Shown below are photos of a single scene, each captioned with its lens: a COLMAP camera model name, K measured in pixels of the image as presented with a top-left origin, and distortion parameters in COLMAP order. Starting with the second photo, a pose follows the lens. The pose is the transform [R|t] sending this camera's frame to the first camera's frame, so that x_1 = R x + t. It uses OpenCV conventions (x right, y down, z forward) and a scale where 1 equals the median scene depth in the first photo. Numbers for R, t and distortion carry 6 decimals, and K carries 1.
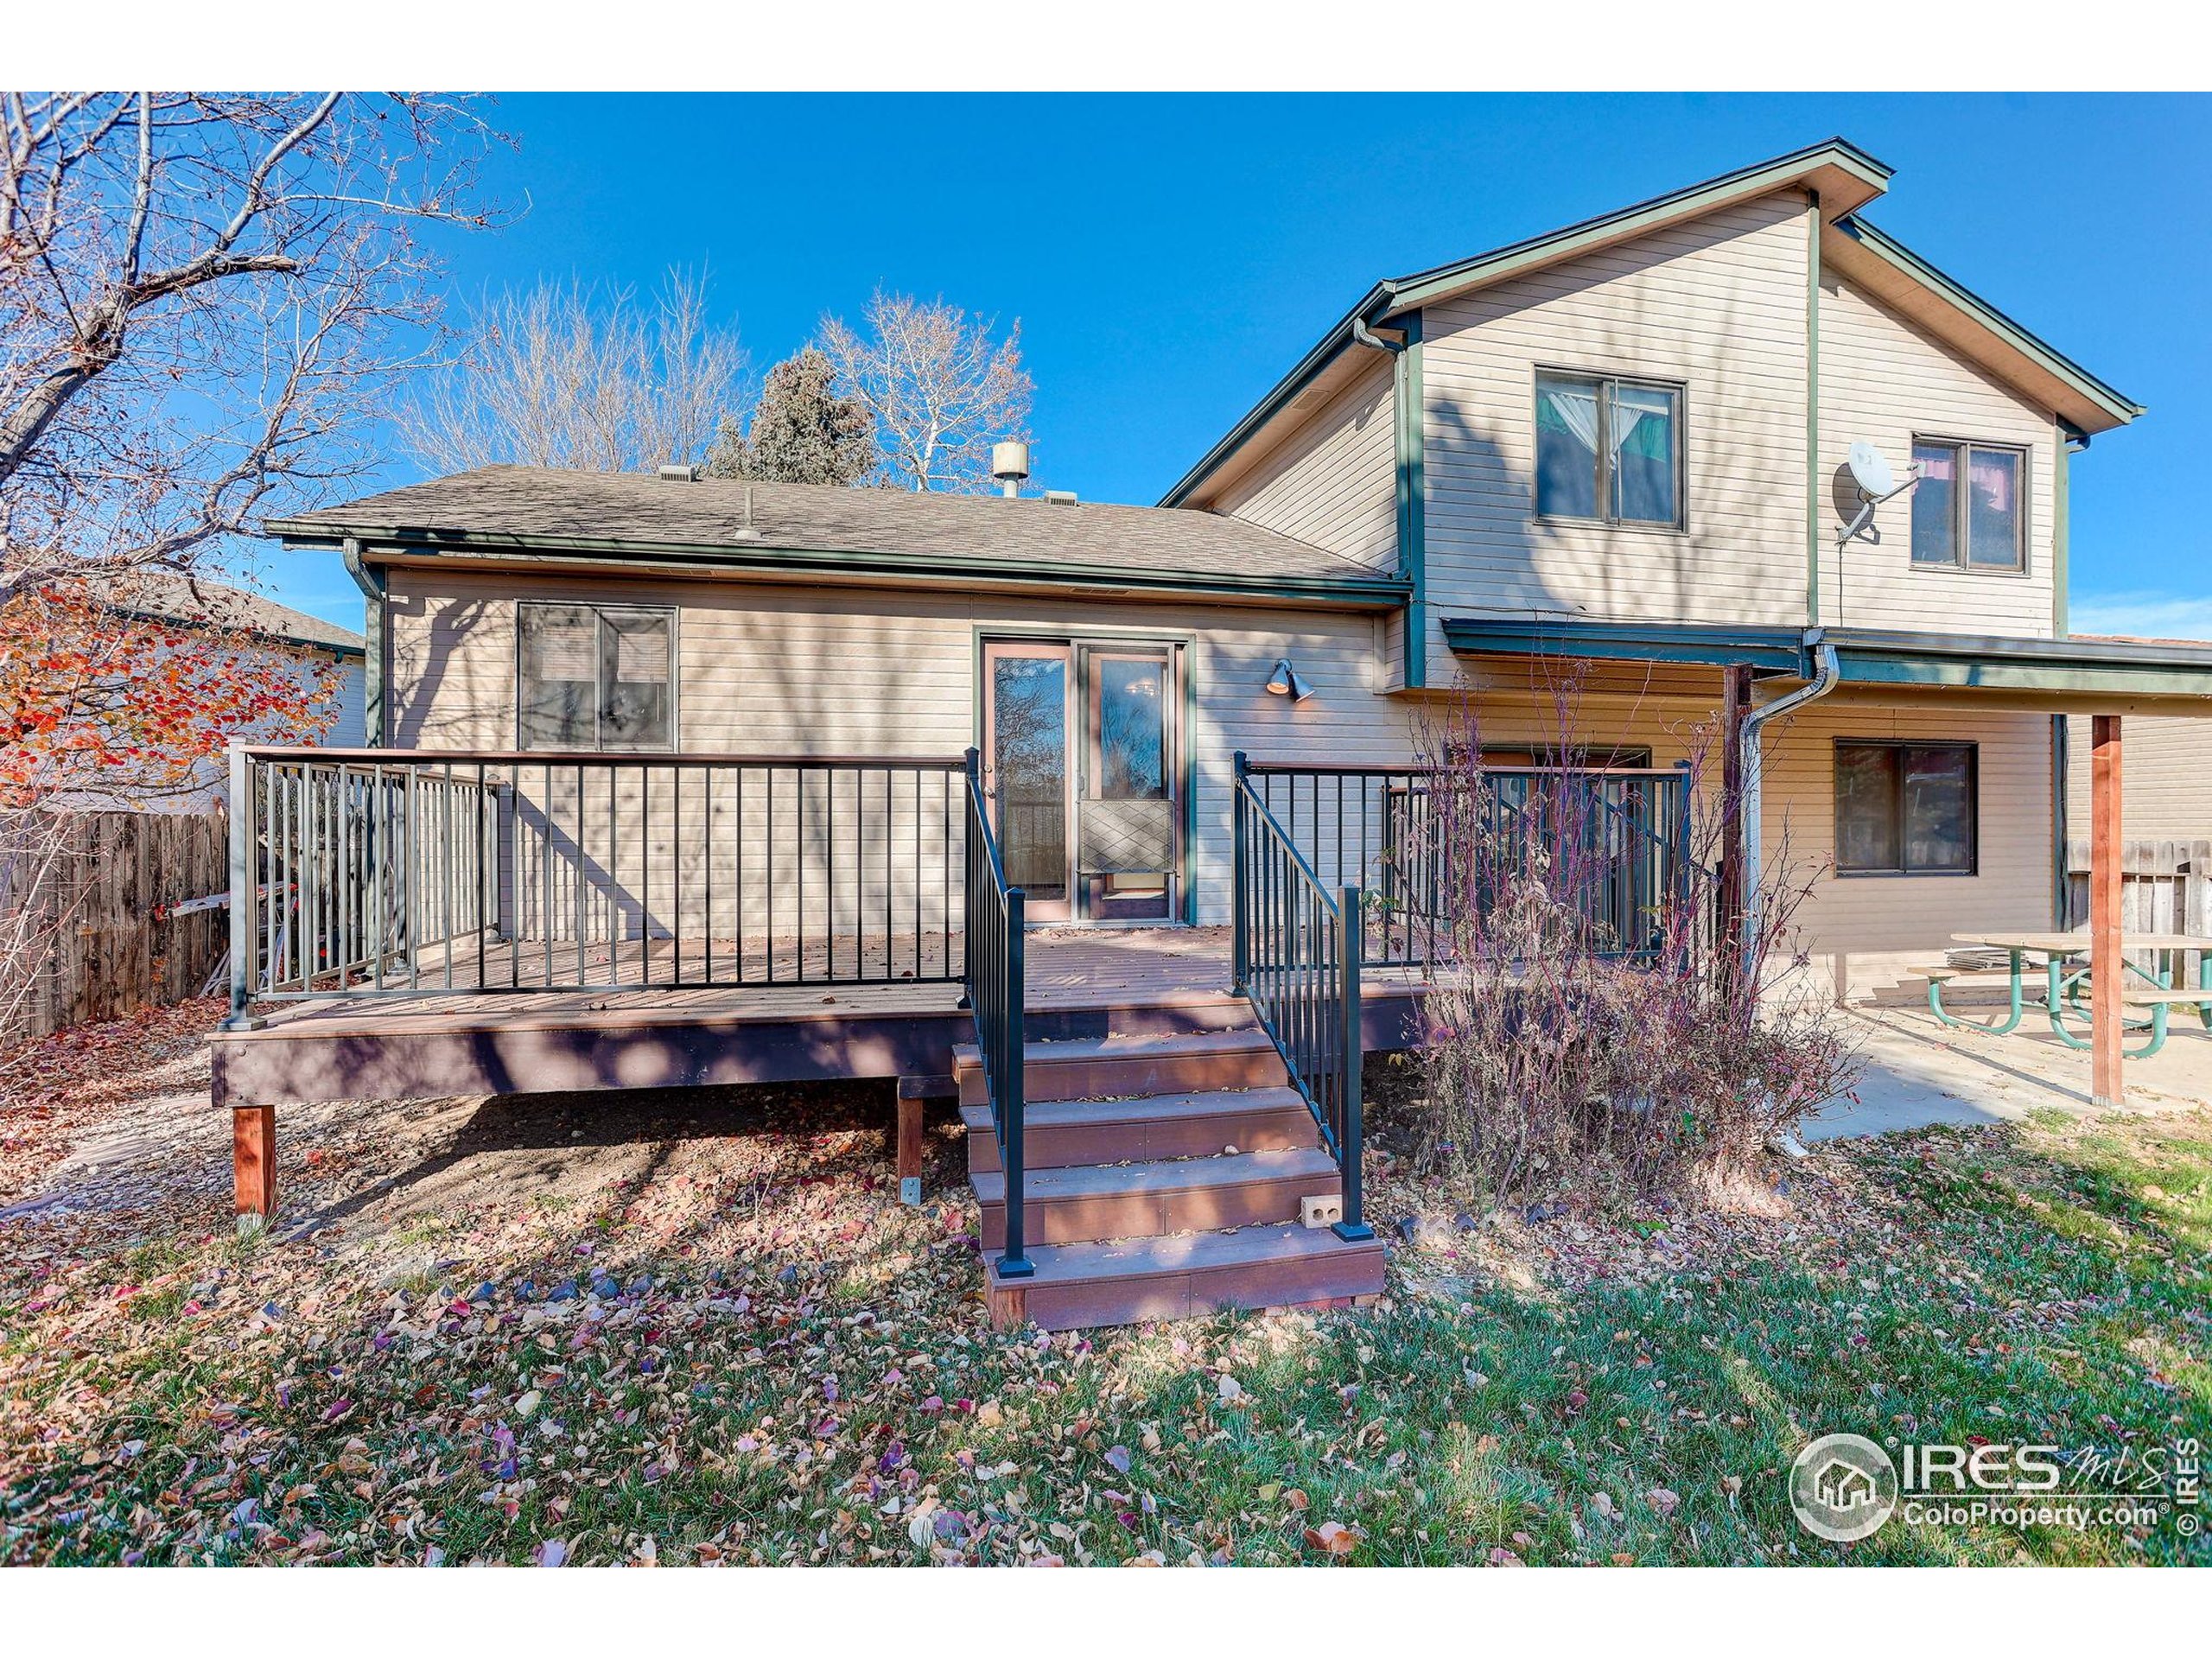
lens RADIAL K [[1133.3, 0, 1115.4], [0, 1133.3, 824.1], [0, 0, 1]] dist [-0.051469, 0.026631]
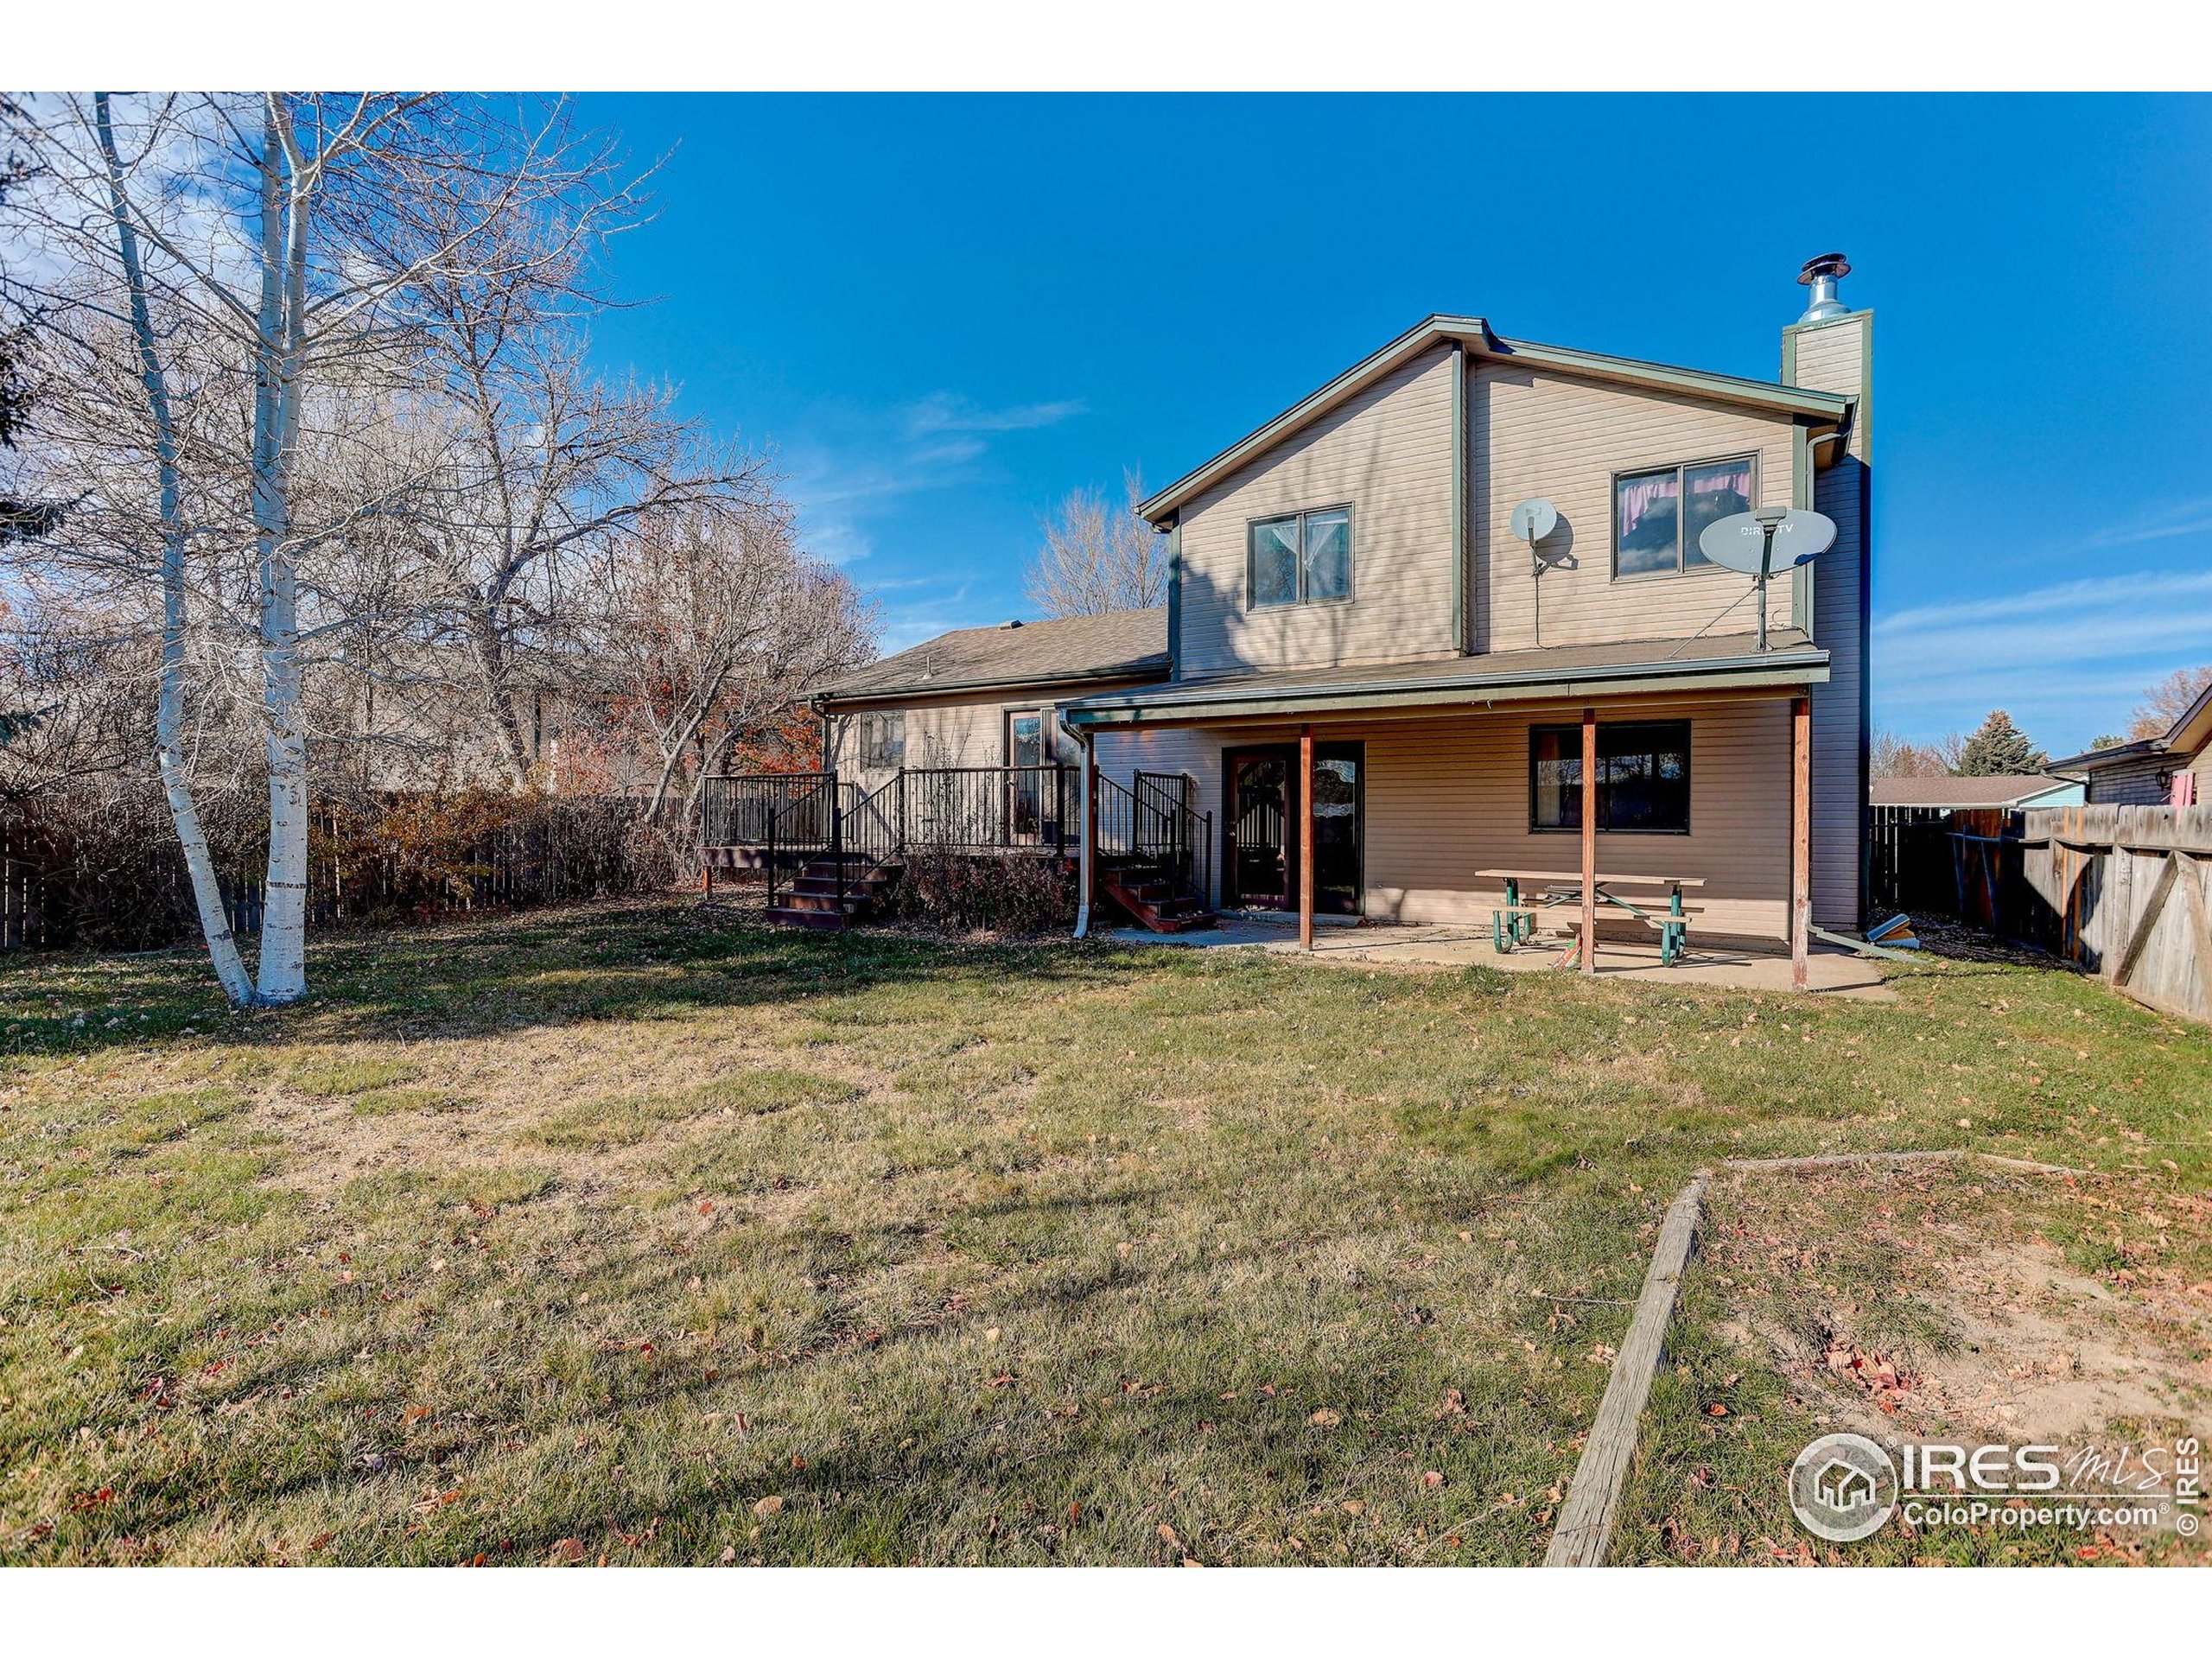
lens RADIAL K [[1106.0, 0, 1094.9], [0, 1106.0, 837.5], [0, 0, 1]] dist [-0.071352, 0.027478]
pose [[0.677907, 0.013567, -0.735022, 1.397949], [-0.000220, 0.999833, 0.018251, 0.034745], [0.735147, -0.012211, 0.677797, -0.277552]]
